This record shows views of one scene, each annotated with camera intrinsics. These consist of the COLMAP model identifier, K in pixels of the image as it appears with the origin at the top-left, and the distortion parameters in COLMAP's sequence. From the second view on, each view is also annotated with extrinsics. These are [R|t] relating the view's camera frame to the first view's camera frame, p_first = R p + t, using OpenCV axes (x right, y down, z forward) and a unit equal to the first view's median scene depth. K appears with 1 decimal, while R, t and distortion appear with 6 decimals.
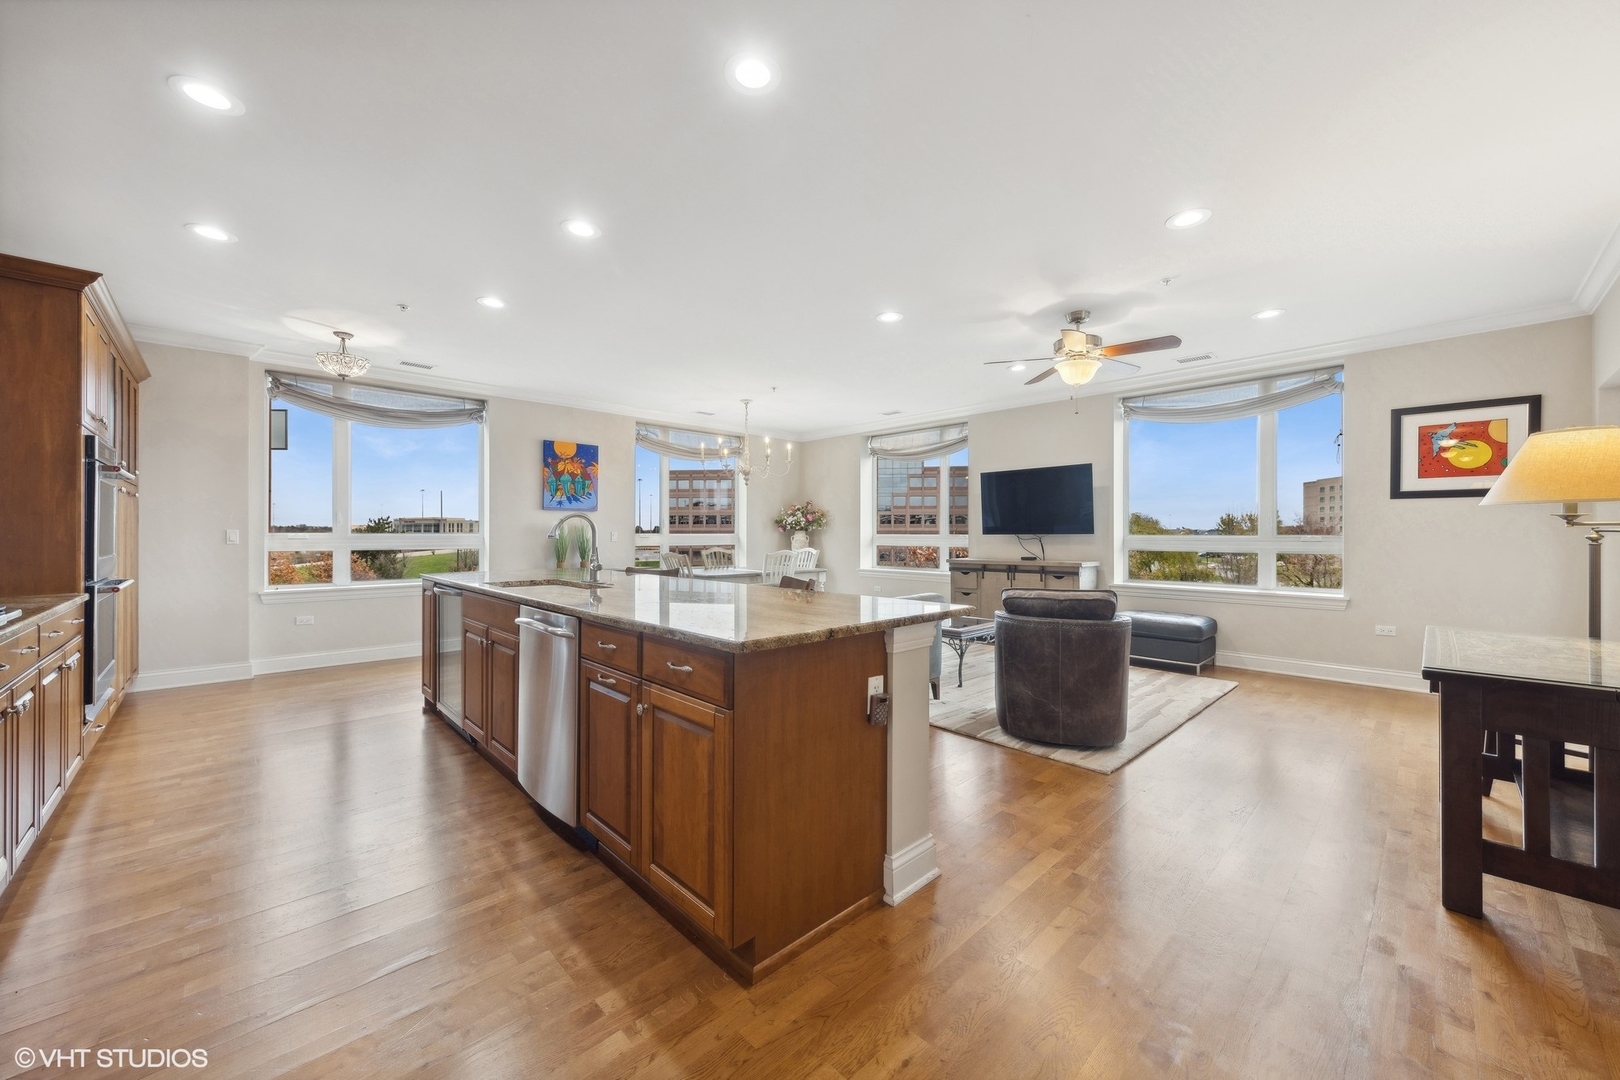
lens RADIAL K [[598.2, 0, 794.6], [0, 598.2, 534.0], [0, 0, 1]] dist [0.002497, 0.000201]
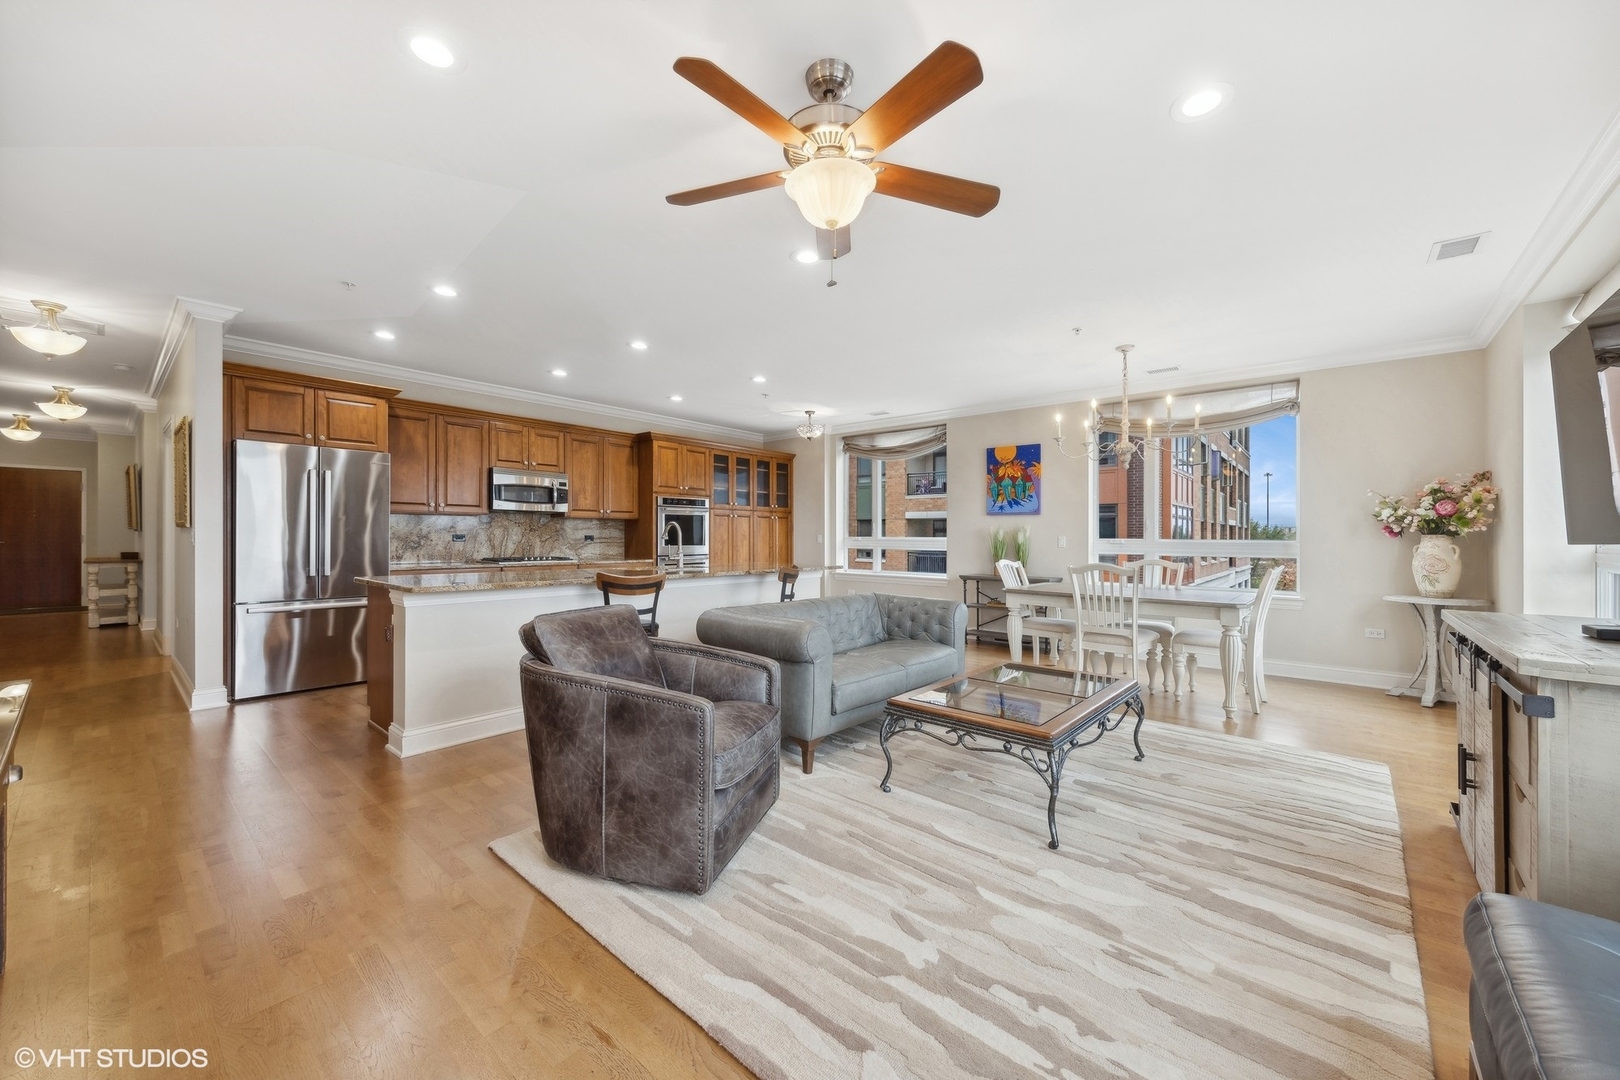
lens RADIAL K [[598.2, 0, 793.7], [0, 598.2, 534.8], [0, 0, 1]] dist [0.002497, 0.000201]
pose [[0.097370, -0.003207, -0.995243, 0.582444], [-0.006330, 0.999973, -0.003842, -0.000516], [0.995228, 0.006674, 0.097347, 0.562816]]
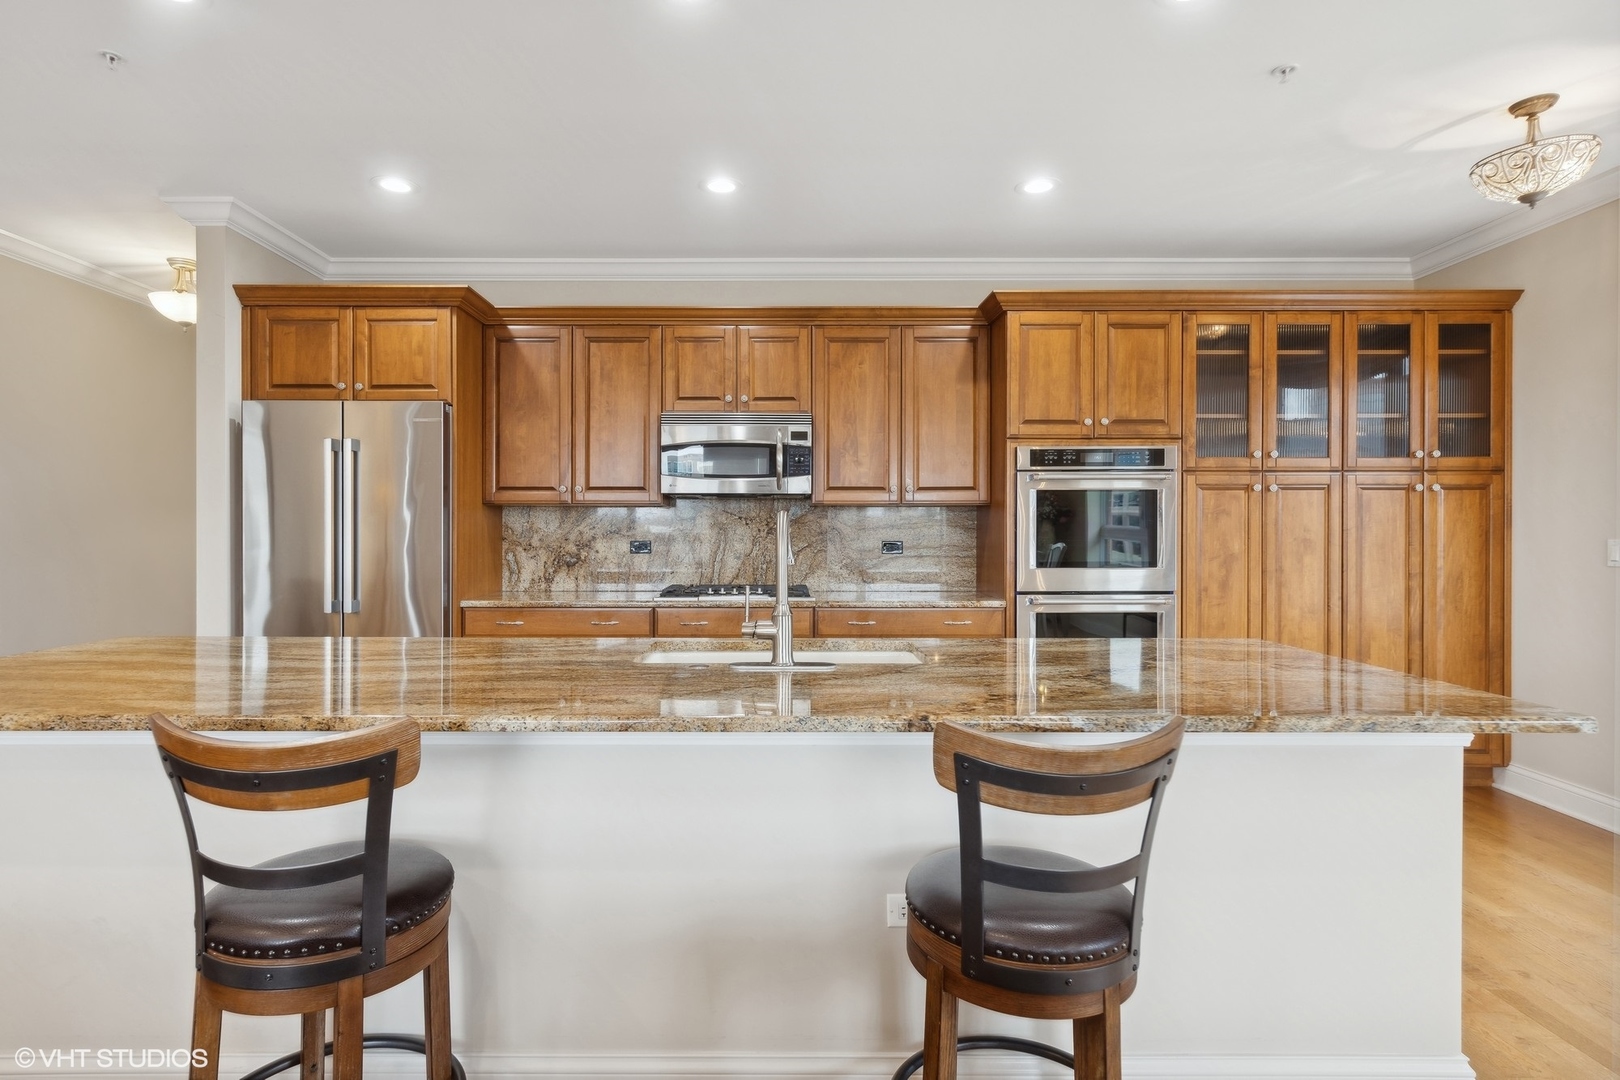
lens RADIAL K [[857.8, 0, 792.6], [0, 857.8, 531.4], [0, 0, 1]] dist [0.004653, 0.000123]
pose [[-0.674240, -0.000248, -0.738512, 0.066926], [-0.001305, 0.999999, 0.000856, -0.010414], [0.738511, 0.001541, -0.674240, 0.726183]]
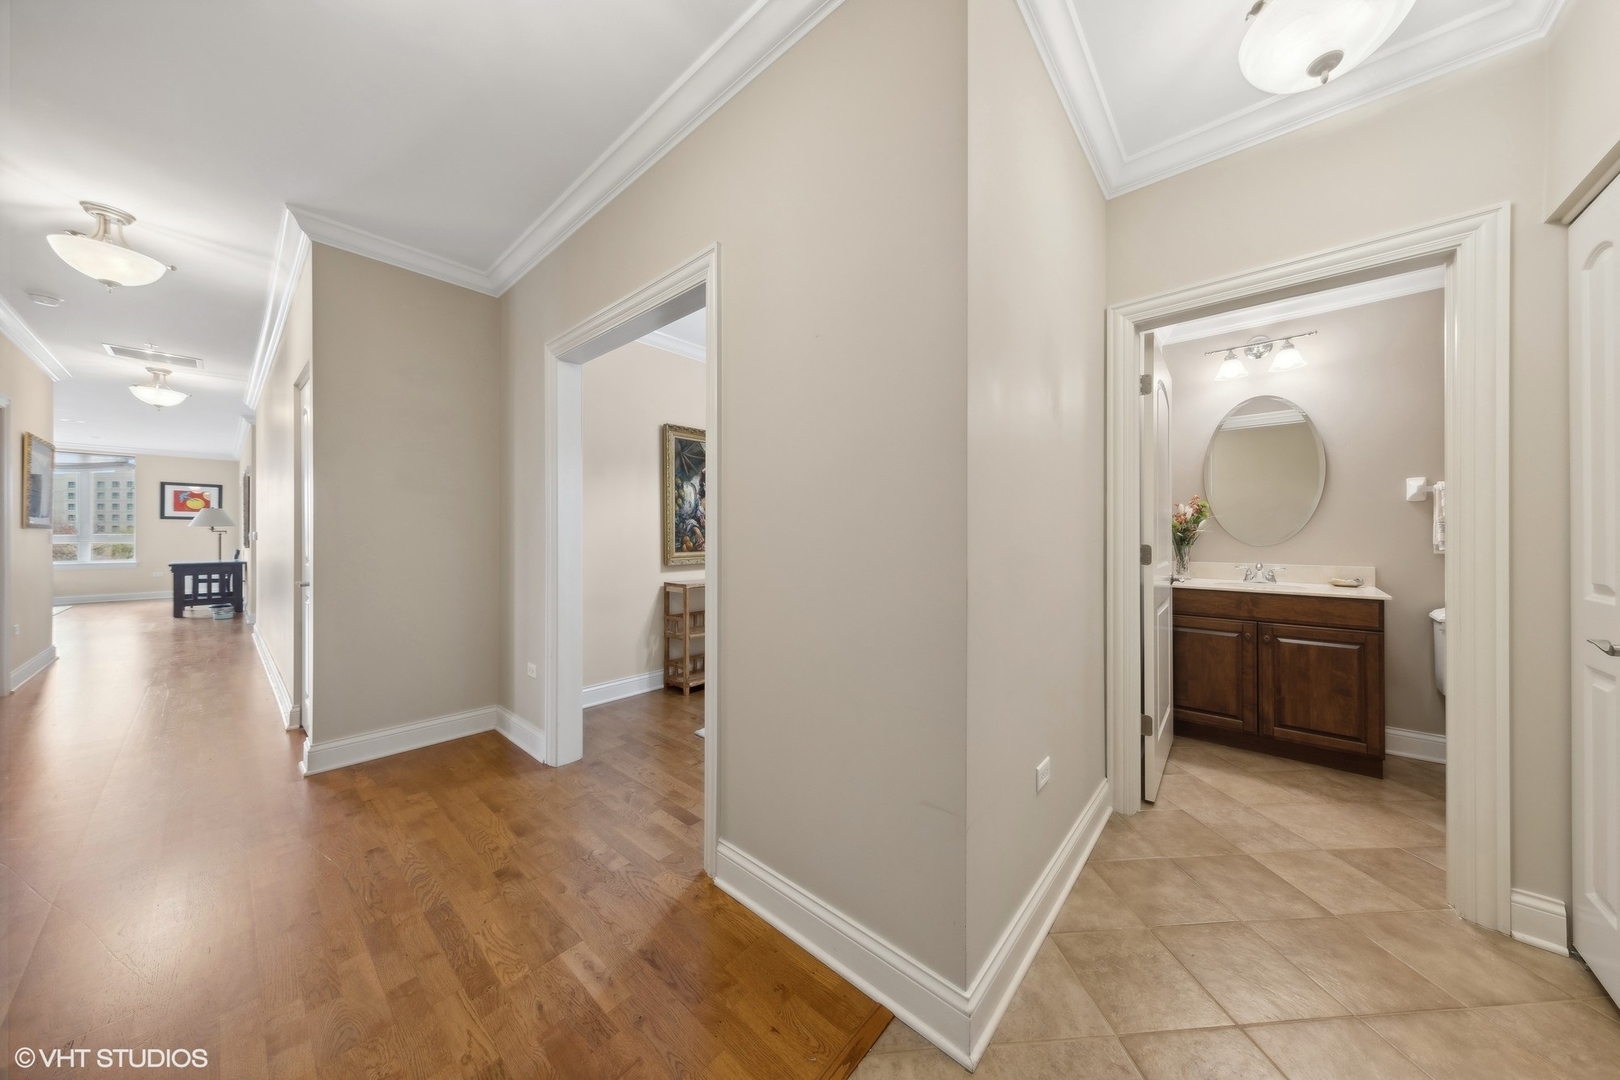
lens RADIAL K [[504.5, 0, 844.2], [0, 504.5, 532.2], [0, 0, 1]] dist [0.001405, 0.000071]
pose [[-0.144098, 0.001783, 0.989562, -0.929479], [0.002332, 0.999996, -0.001462, 0.002318], [-0.989561, 0.002097, -0.144101, -0.938412]]
